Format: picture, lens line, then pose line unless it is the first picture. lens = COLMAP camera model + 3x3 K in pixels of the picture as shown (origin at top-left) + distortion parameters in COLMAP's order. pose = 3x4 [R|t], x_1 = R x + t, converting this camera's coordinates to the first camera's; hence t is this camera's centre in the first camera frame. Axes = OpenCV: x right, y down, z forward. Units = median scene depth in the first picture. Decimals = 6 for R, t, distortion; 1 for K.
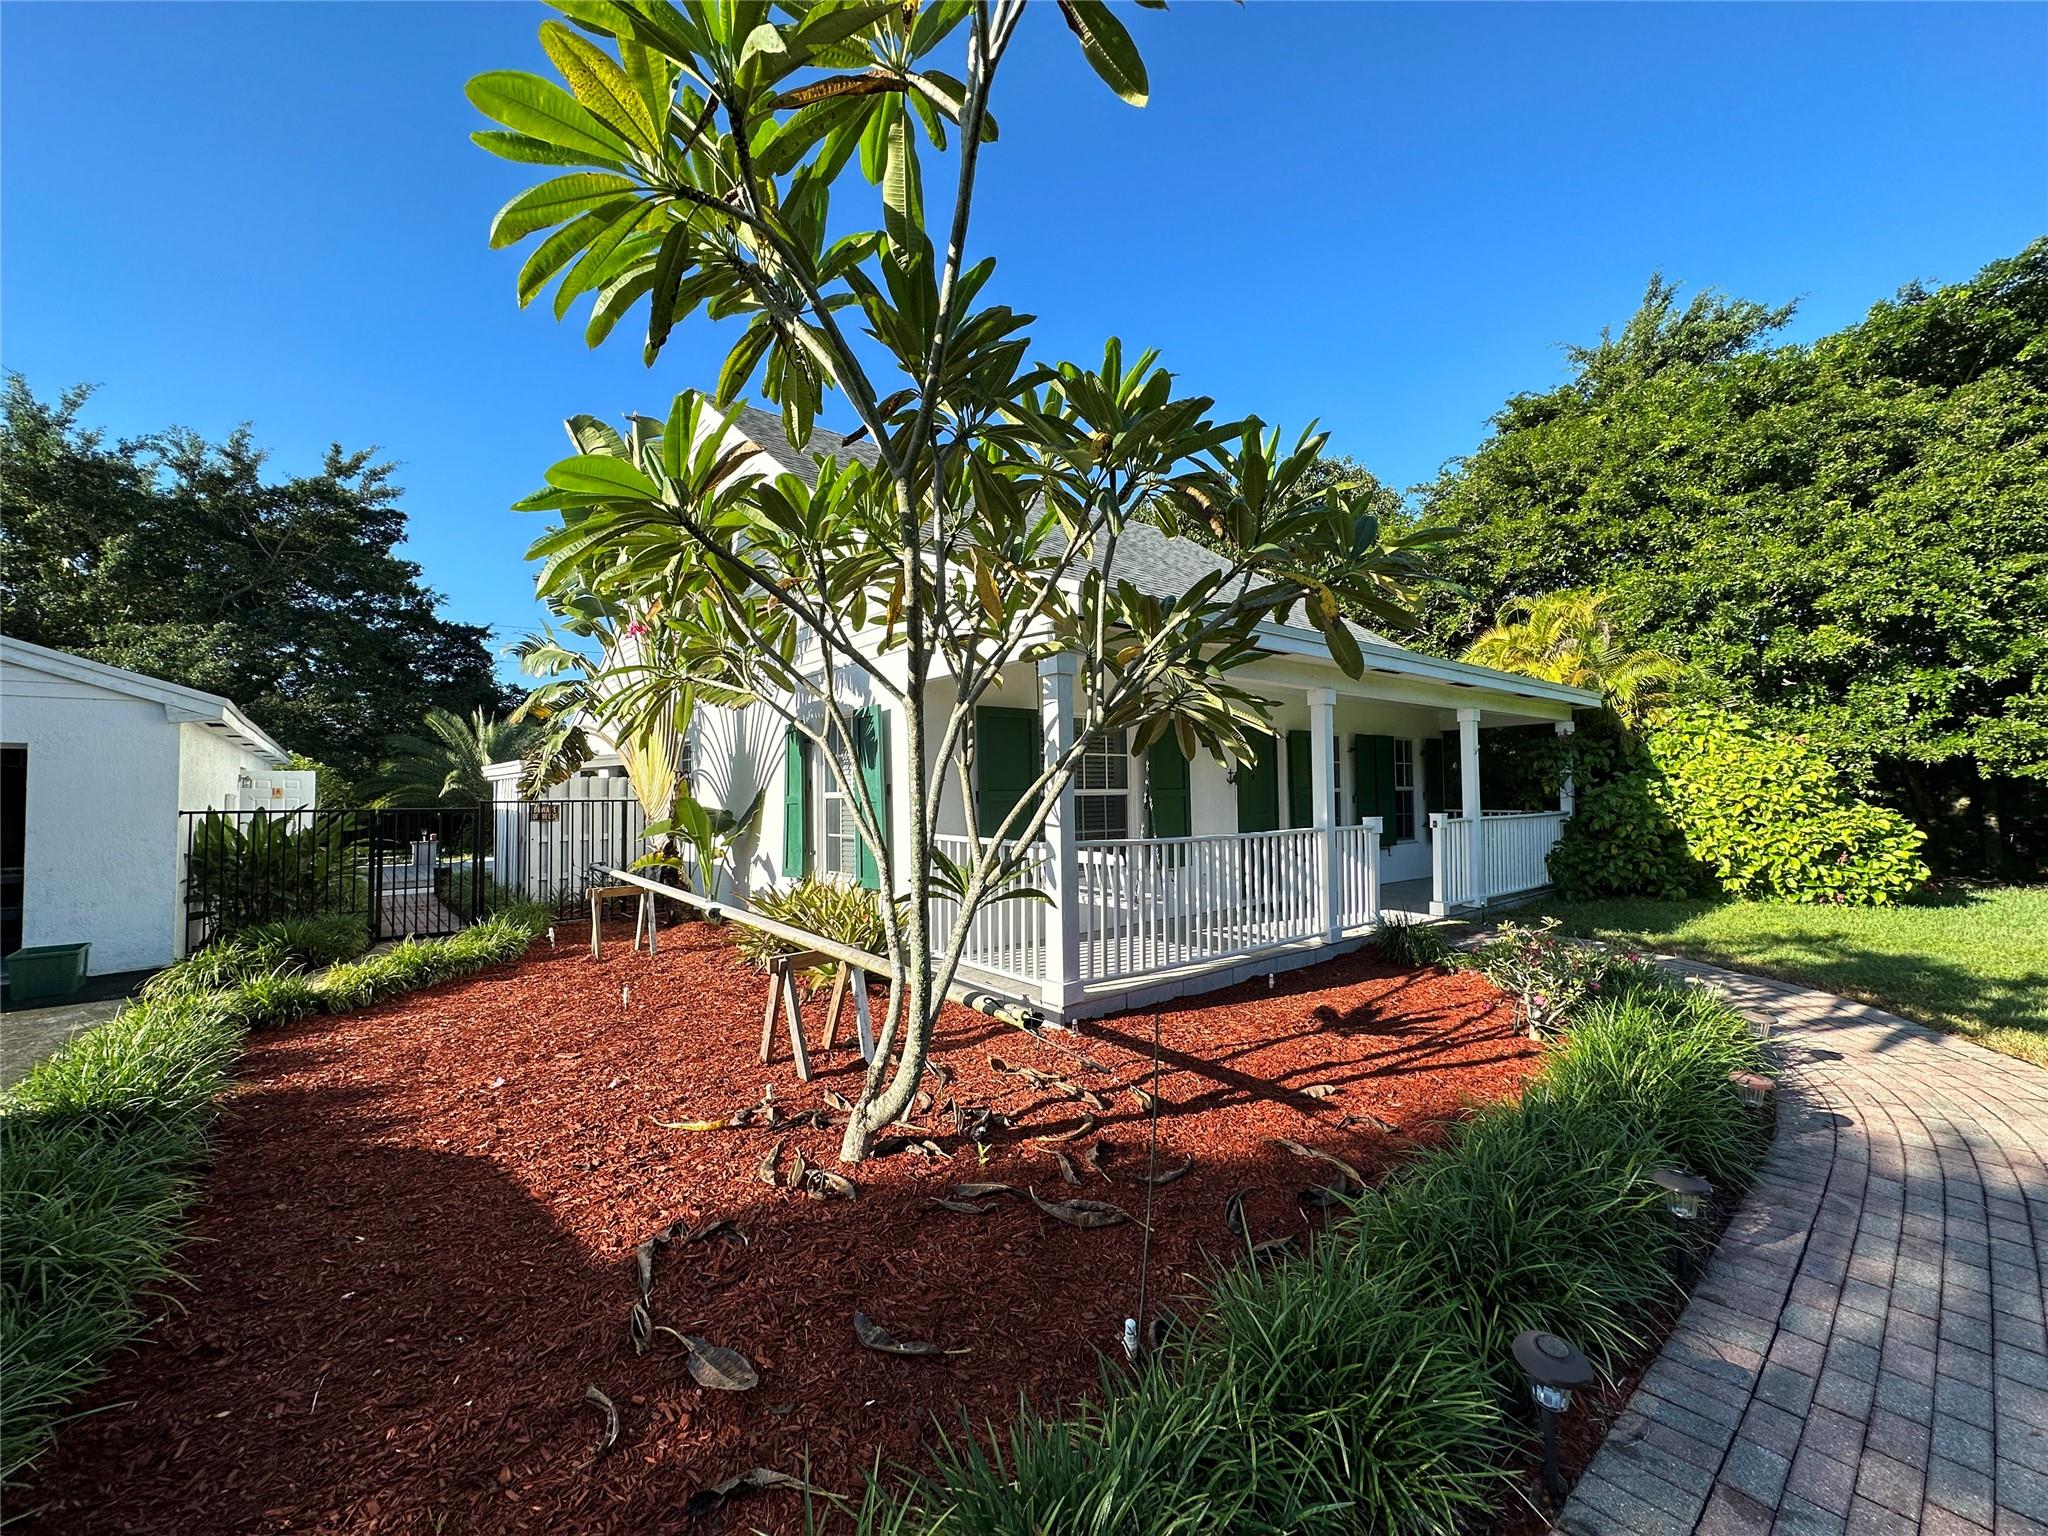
lens RADIAL K [[813.8, 0, 1024.5], [0, 813.8, 776.2], [0, 0, 1]] dist [0.002033, -0.002384]
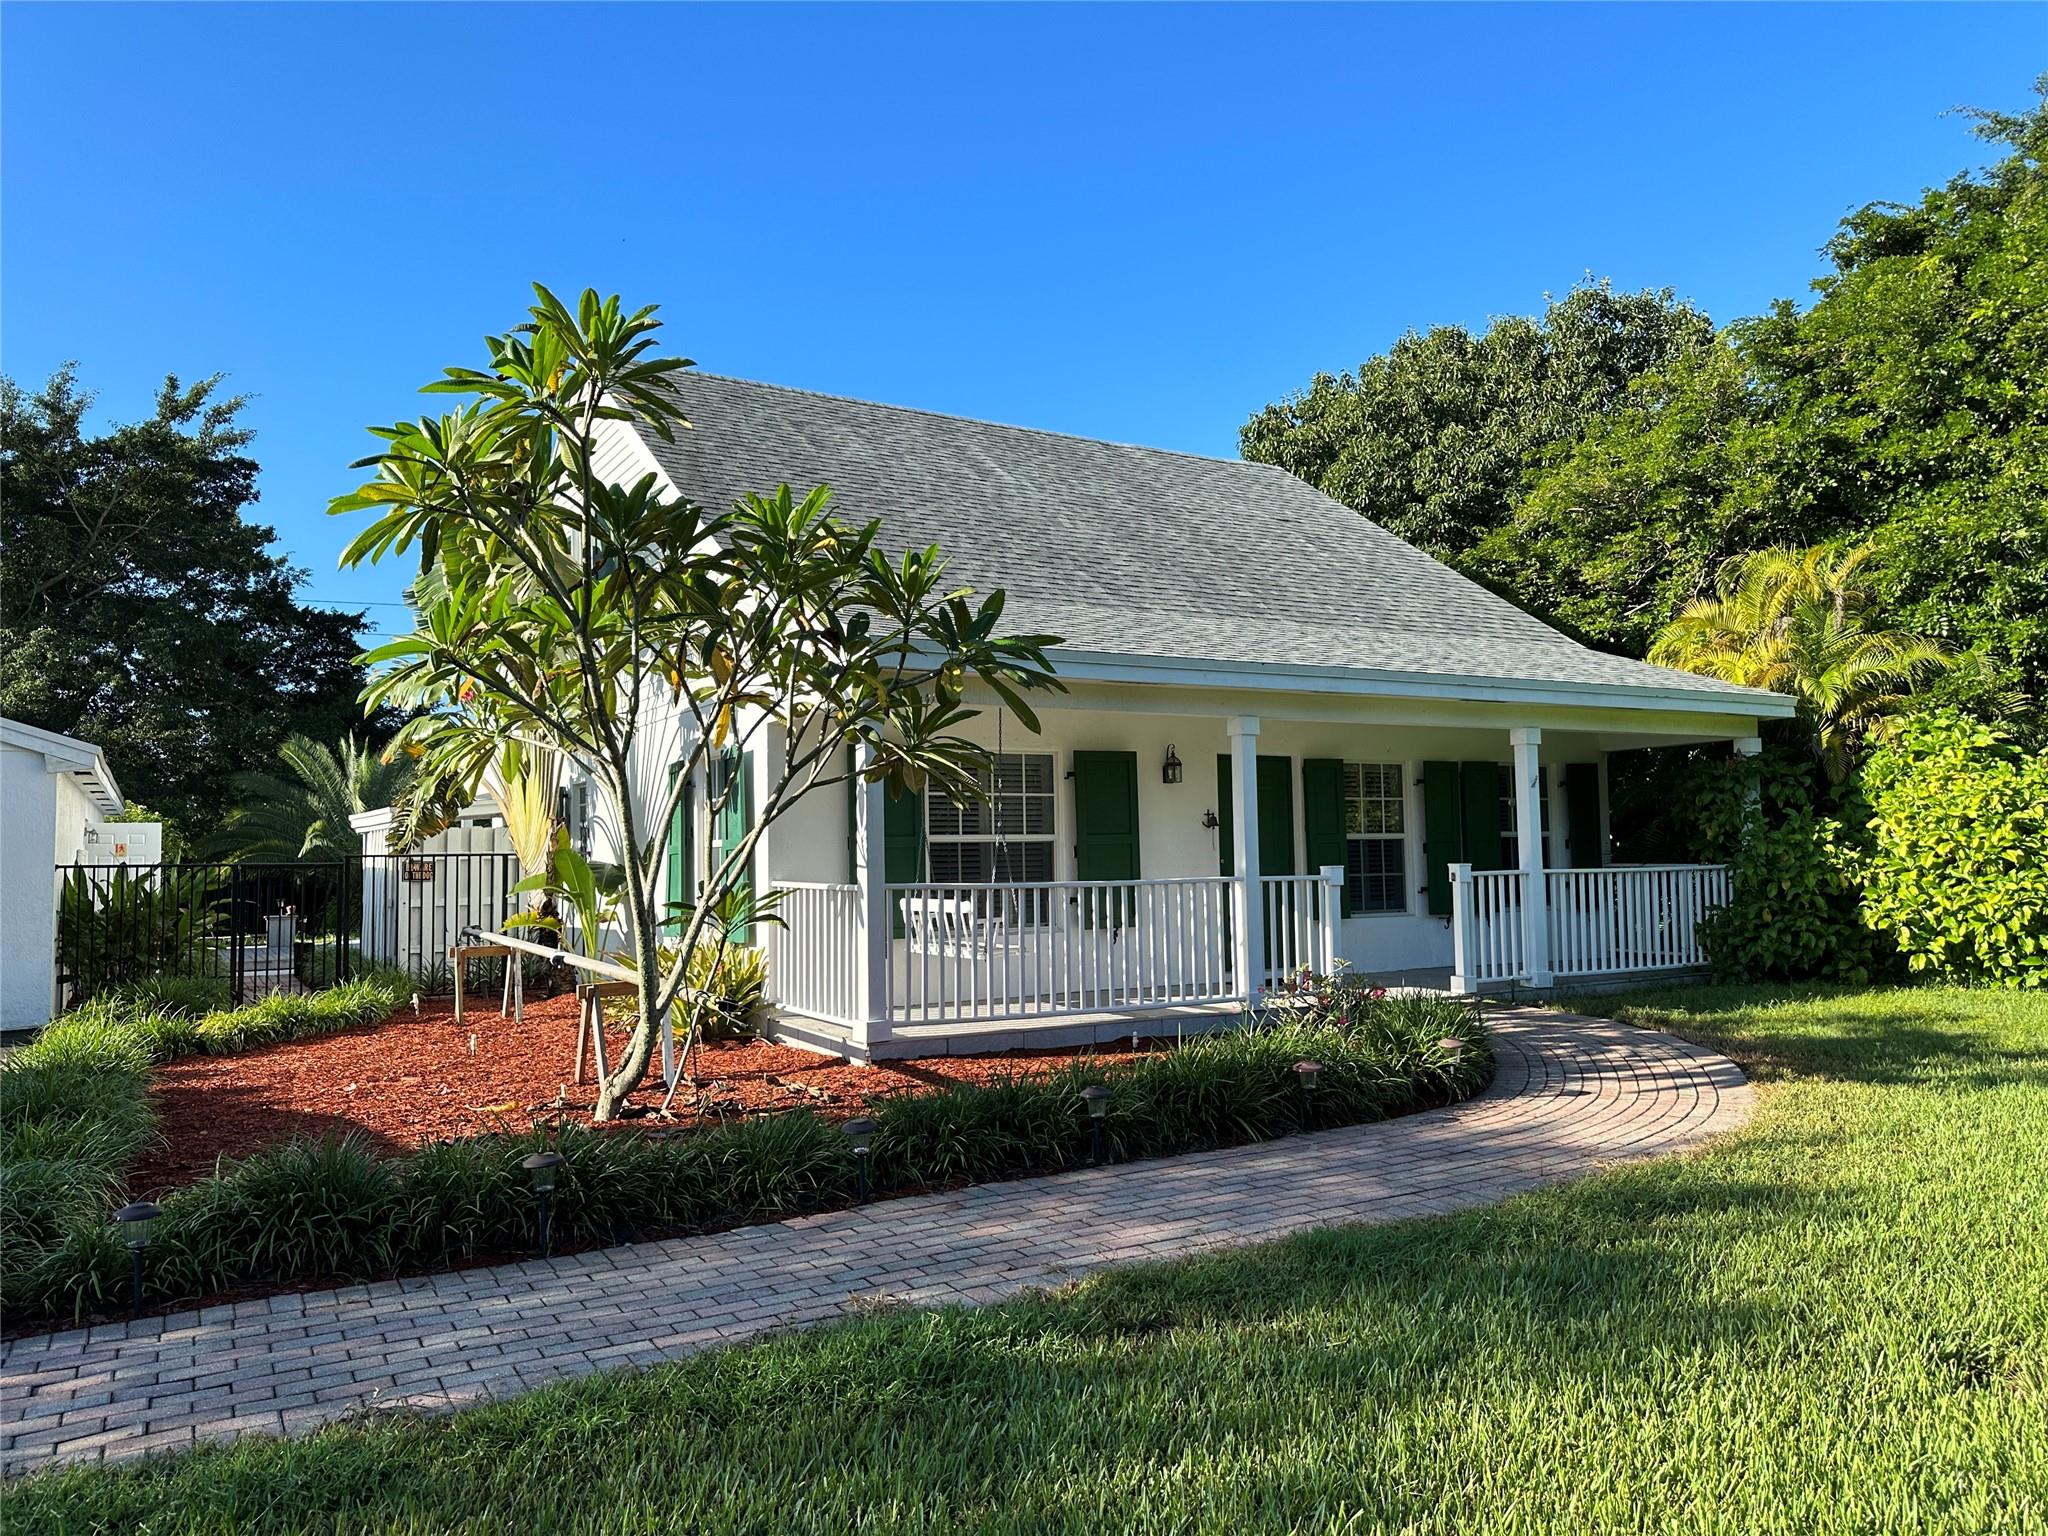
lens RADIAL K [[1438.6, 0, 1024.1], [0, 1438.6, 777.6], [0, 0, 1]] dist [0.033739, -0.042083]
pose [[0.987849, -0.013104, -0.154866, 0.267173], [0.008126, 0.999431, -0.032733, 0.004184], [0.155207, 0.031077, 0.987393, -0.385639]]
